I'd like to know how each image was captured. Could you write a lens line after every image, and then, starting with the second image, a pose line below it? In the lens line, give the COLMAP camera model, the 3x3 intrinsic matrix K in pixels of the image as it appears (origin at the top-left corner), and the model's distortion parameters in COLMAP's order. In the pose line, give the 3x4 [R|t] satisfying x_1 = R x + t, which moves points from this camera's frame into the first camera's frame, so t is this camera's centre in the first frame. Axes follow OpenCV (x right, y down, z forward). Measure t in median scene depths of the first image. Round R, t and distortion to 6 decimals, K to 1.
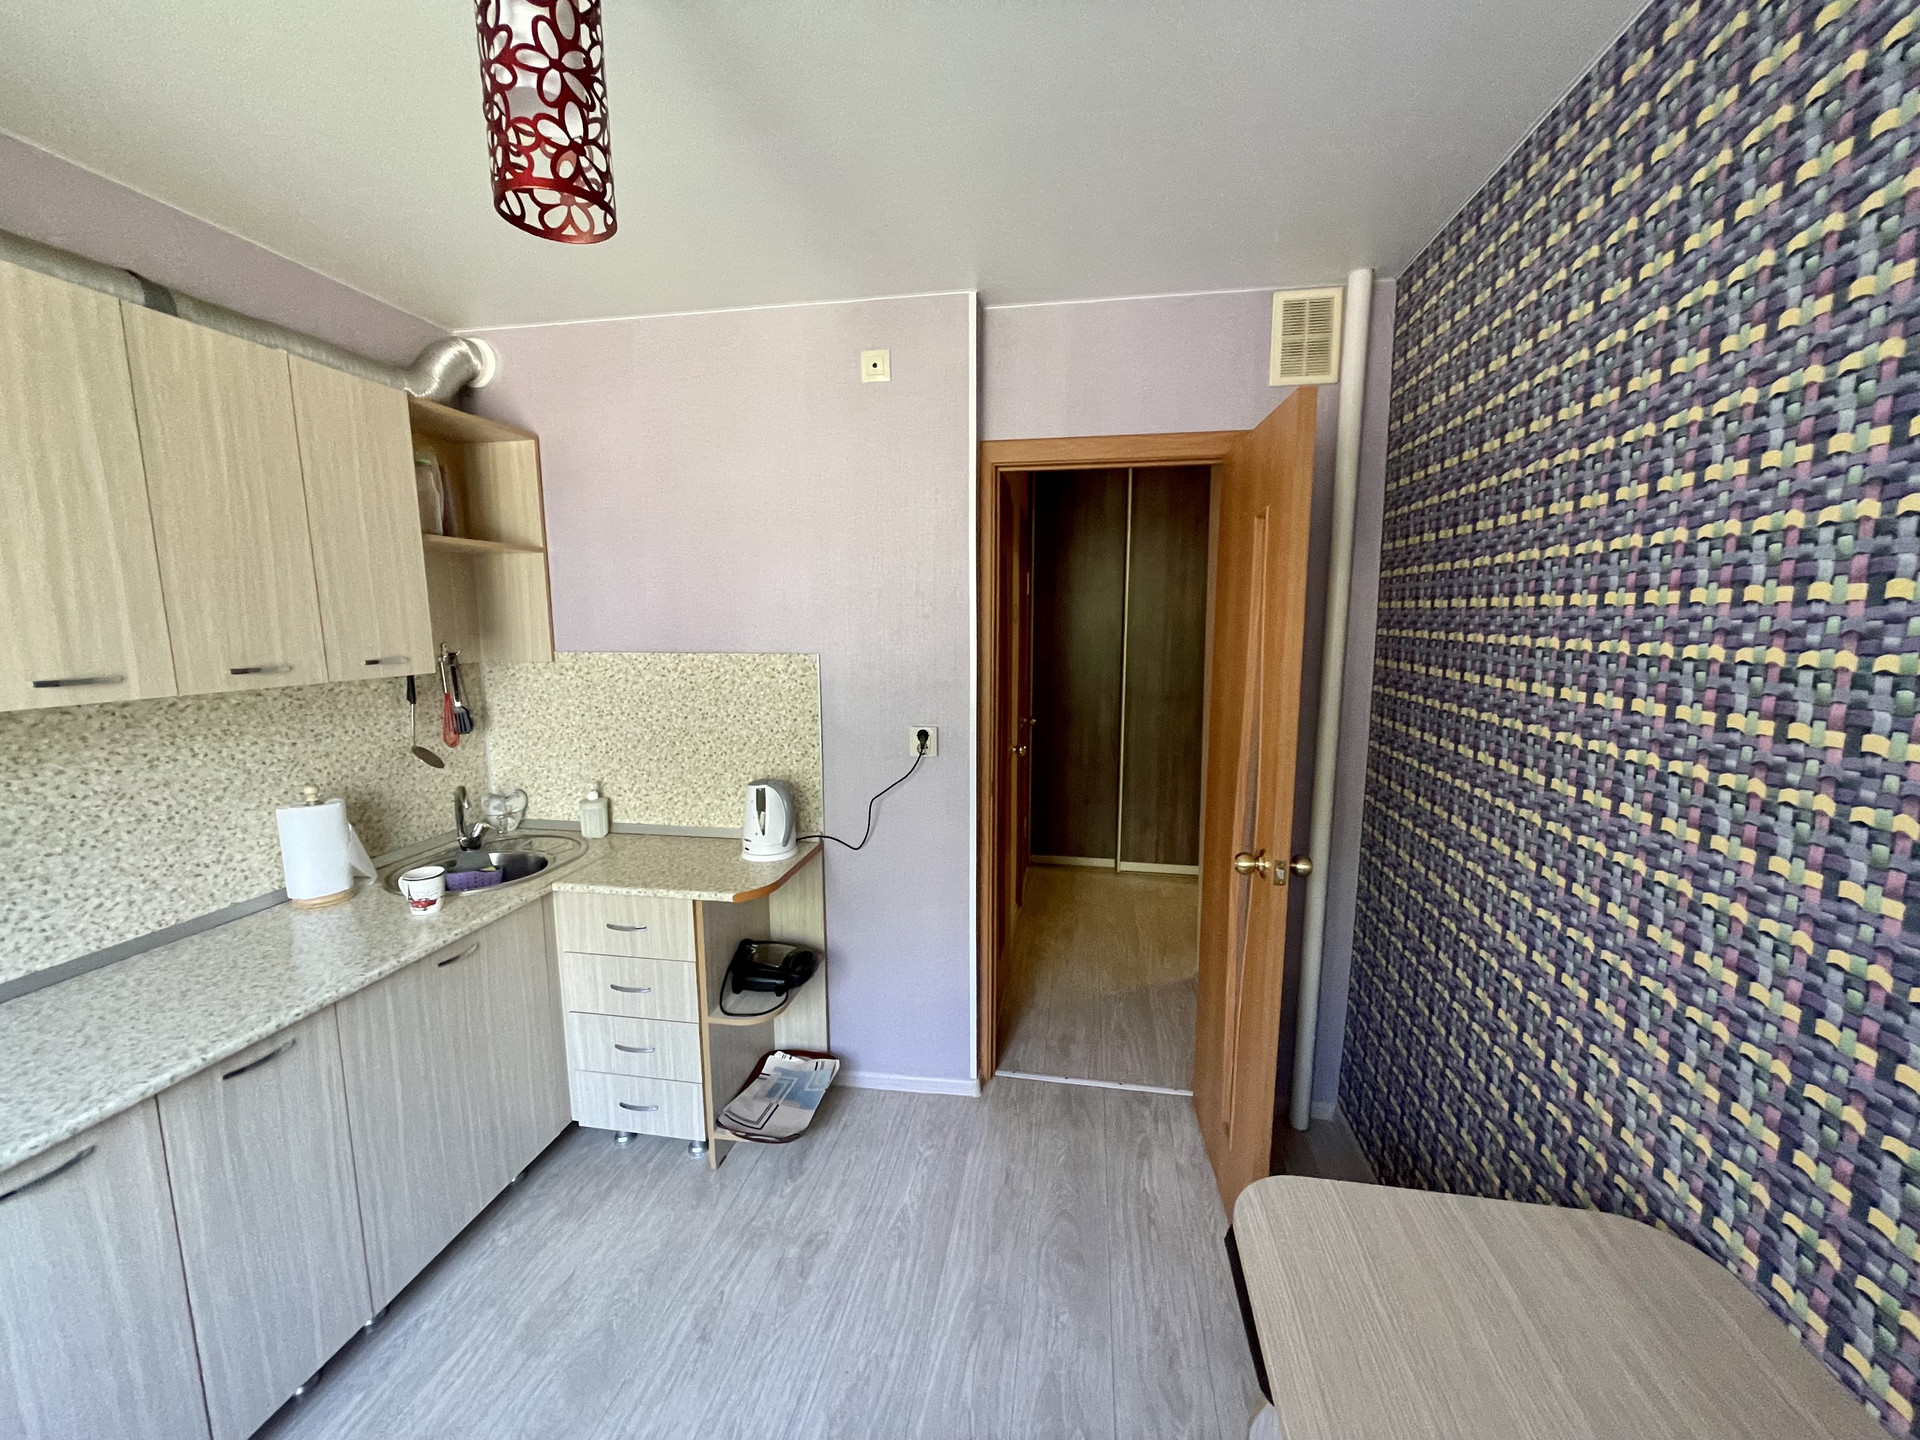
lens RADIAL K [[773.6, 0, 954.8], [0, 773.6, 722.7], [0, 0, 1]] dist [-0.003626, 0.001451]
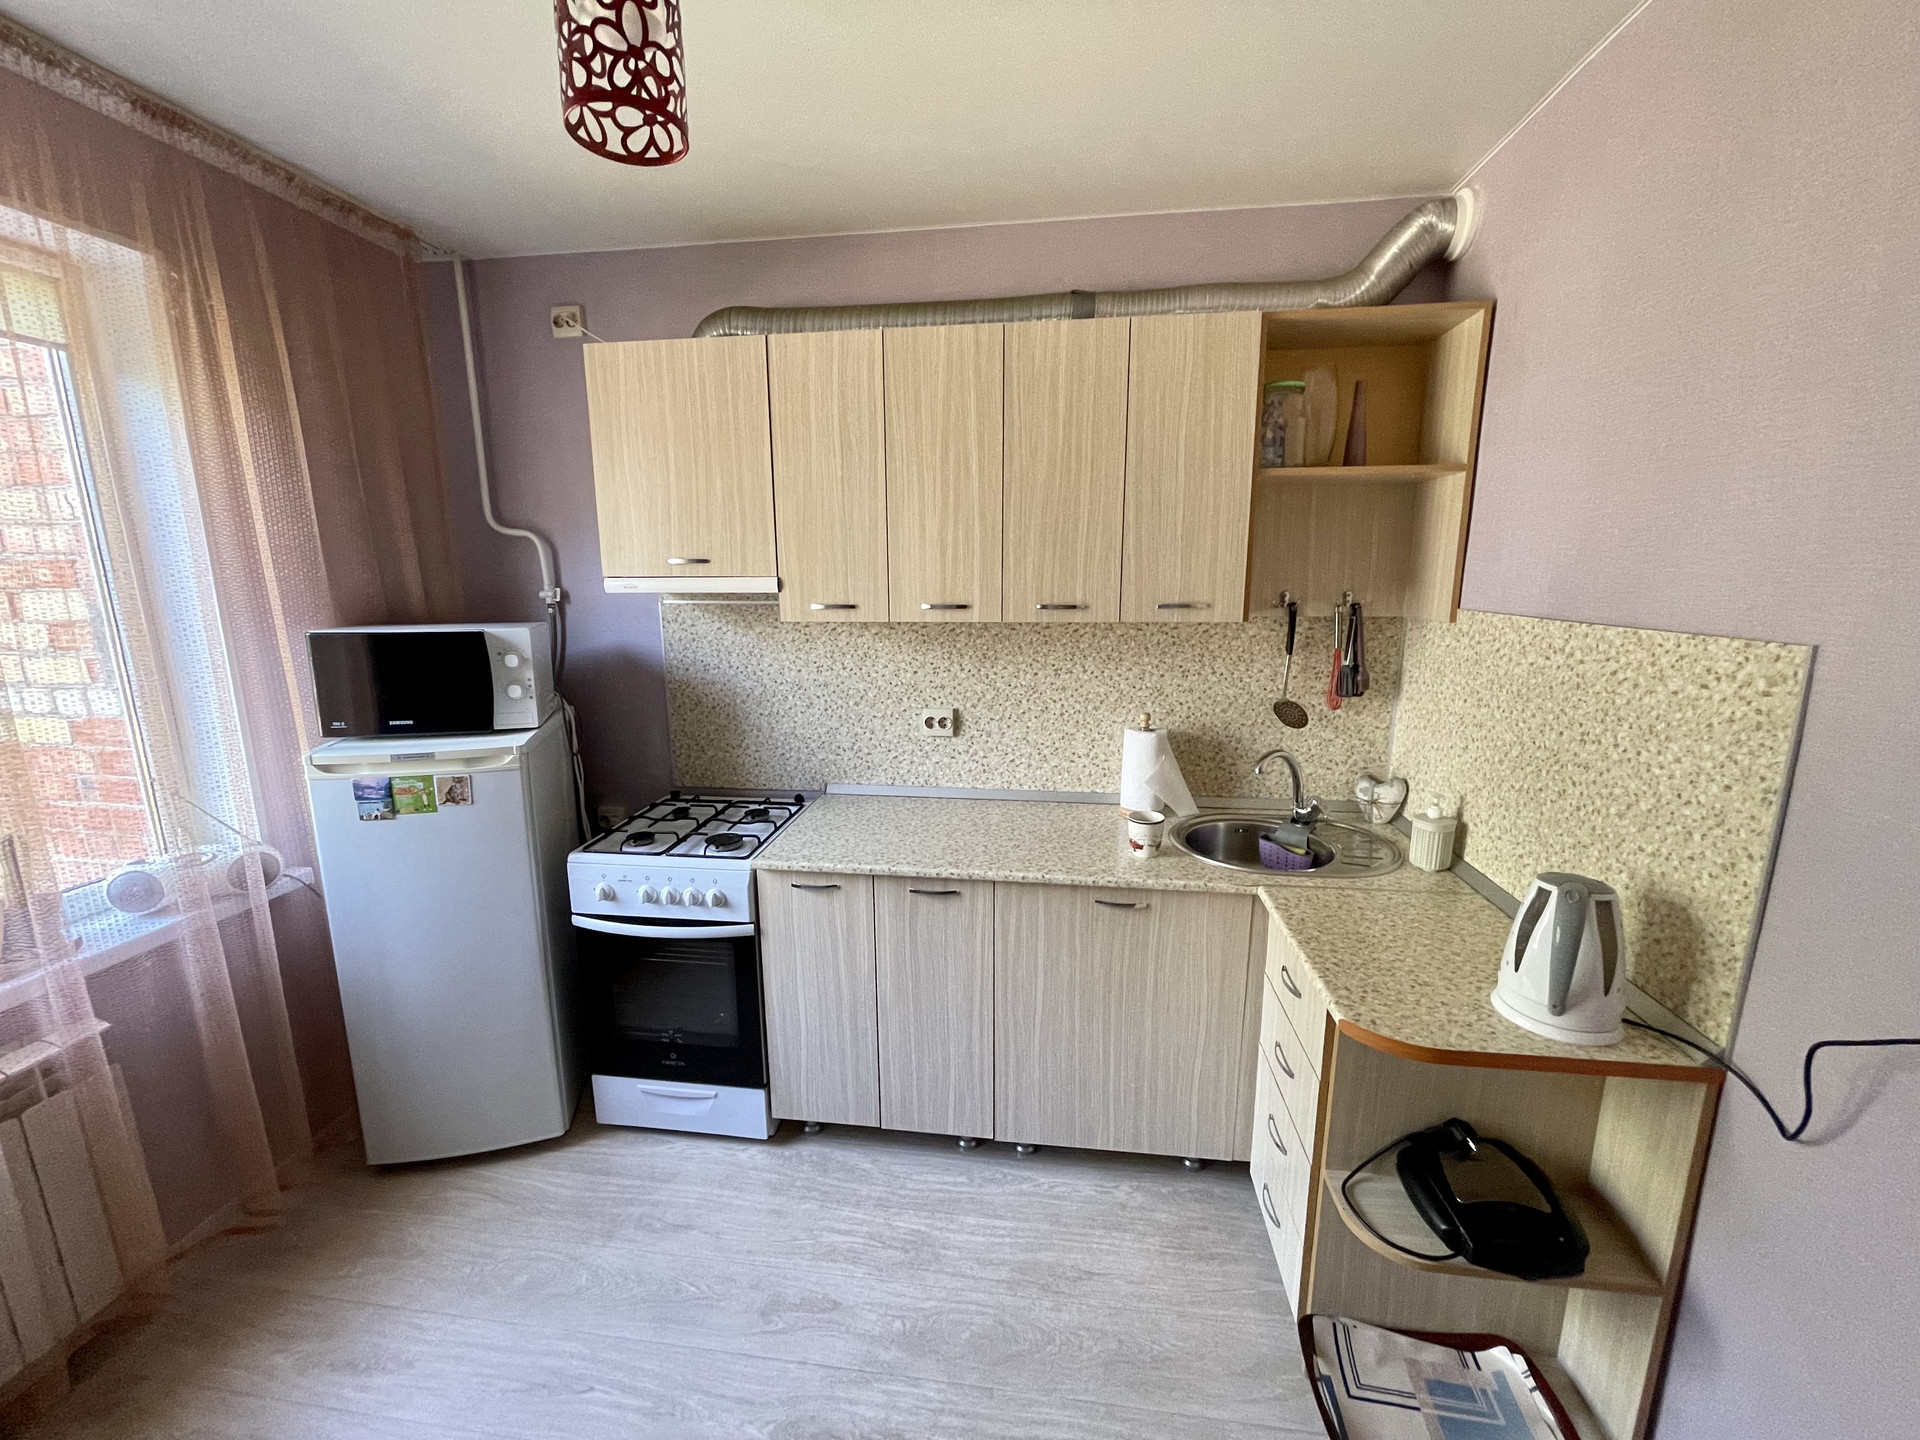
lens RADIAL K [[773.6, 0, 955.2], [0, 773.6, 722.5], [0, 0, 1]] dist [-0.003626, 0.001451]
pose [[0.033297, 0.198013, -0.979634, 0.251761], [-0.131464, 0.972528, 0.192109, -0.080757], [0.990762, 0.122390, 0.058414, 0.620456]]
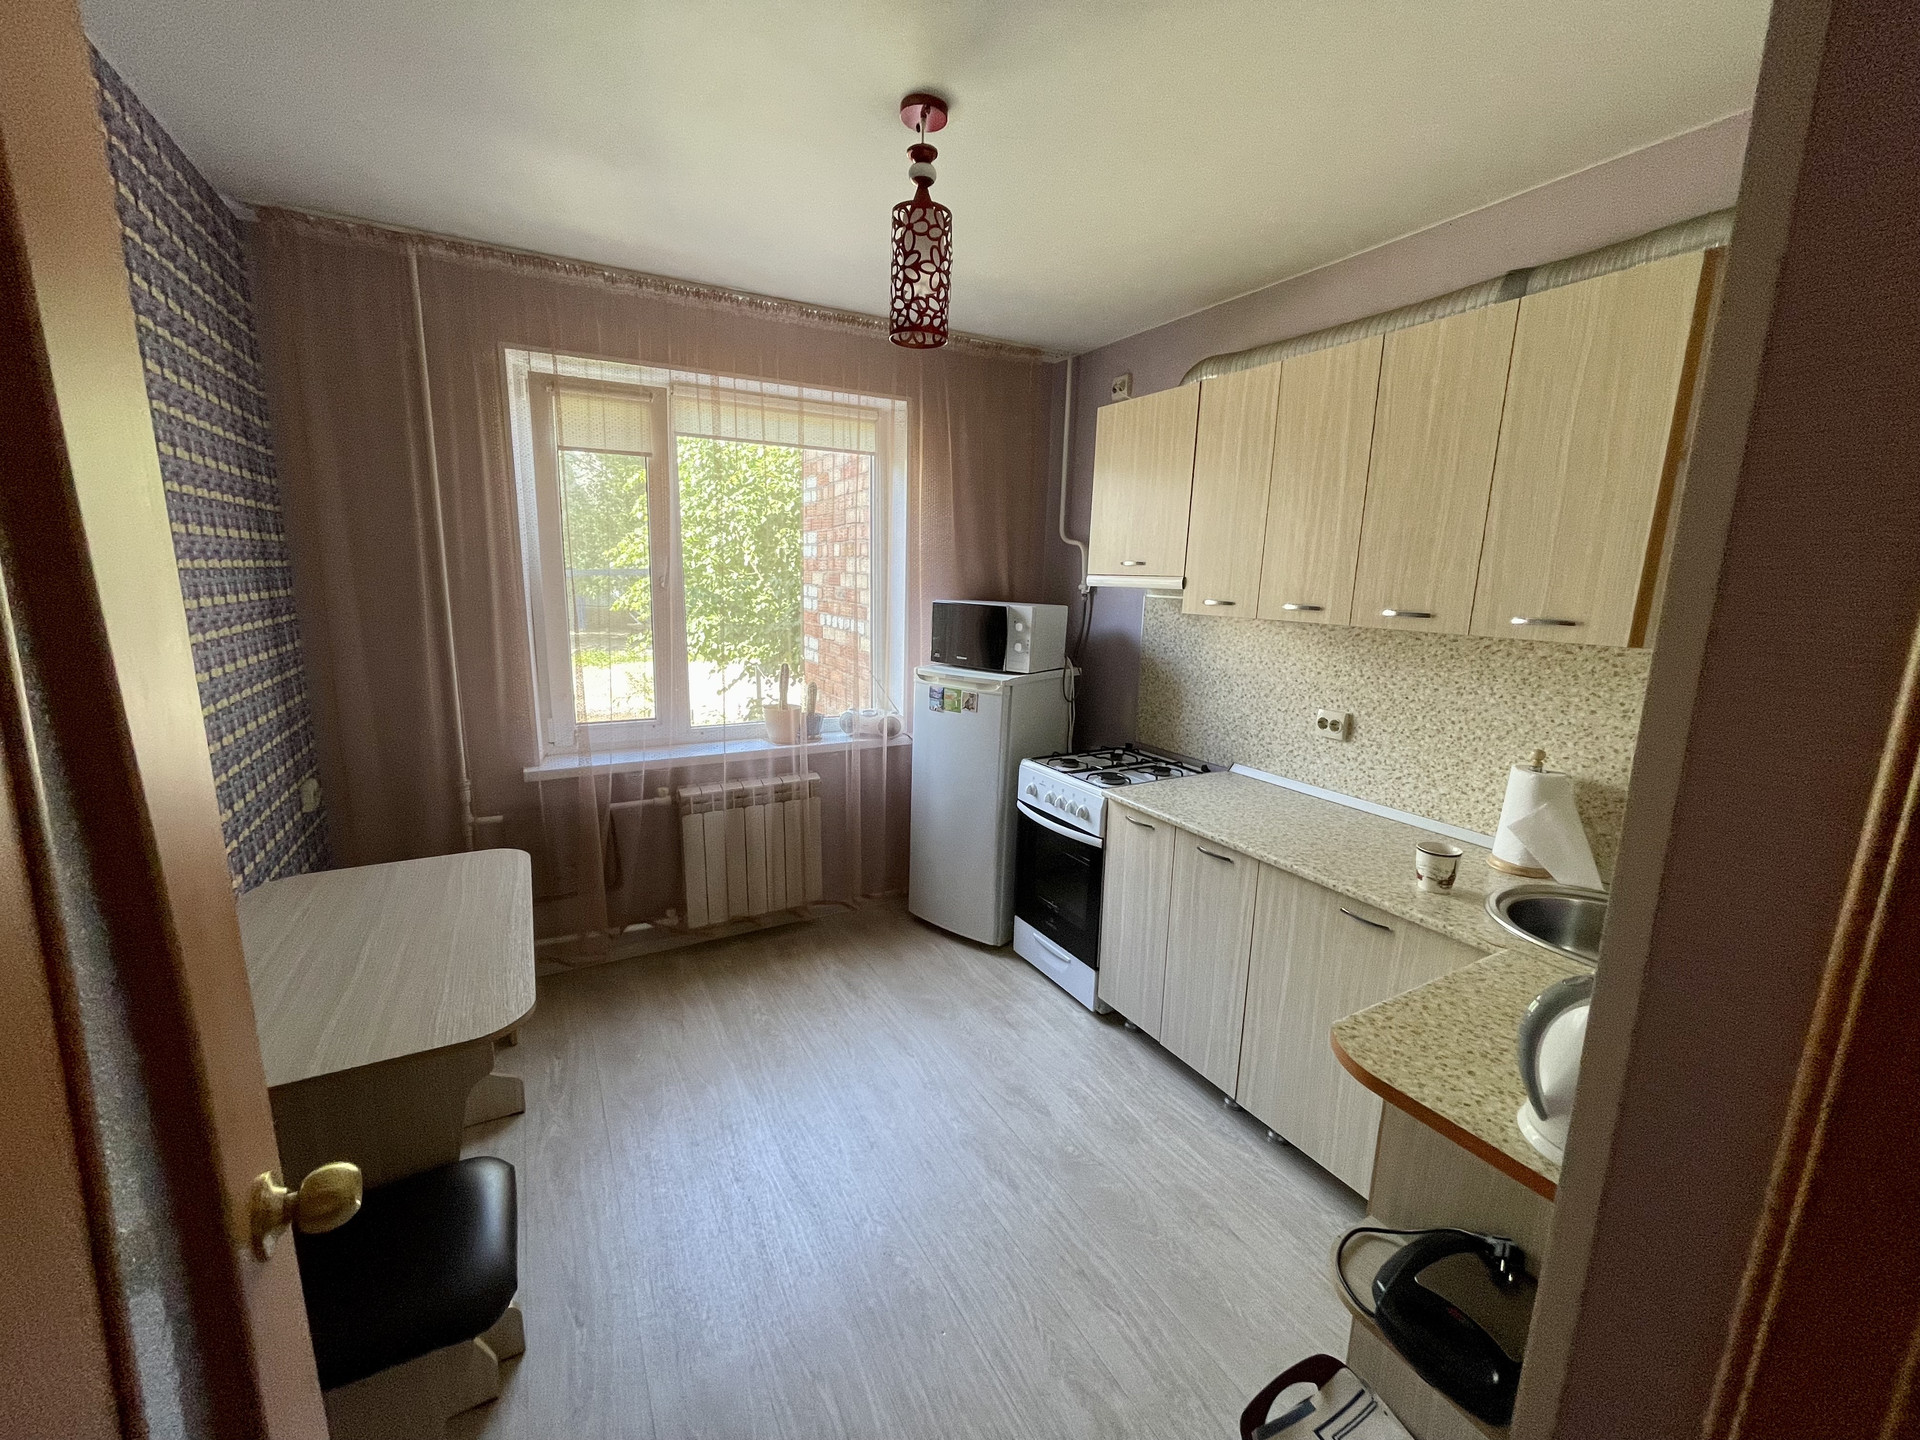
lens RADIAL K [[773.6, 0, 951.4], [0, 773.6, 721.9], [0, 0, 1]] dist [-0.003626, 0.001451]
pose [[-0.782782, 0.106795, -0.613063, 0.292453], [-0.103792, 0.948958, 0.297834, -0.149731], [0.613579, 0.296770, -0.731743, 1.166668]]
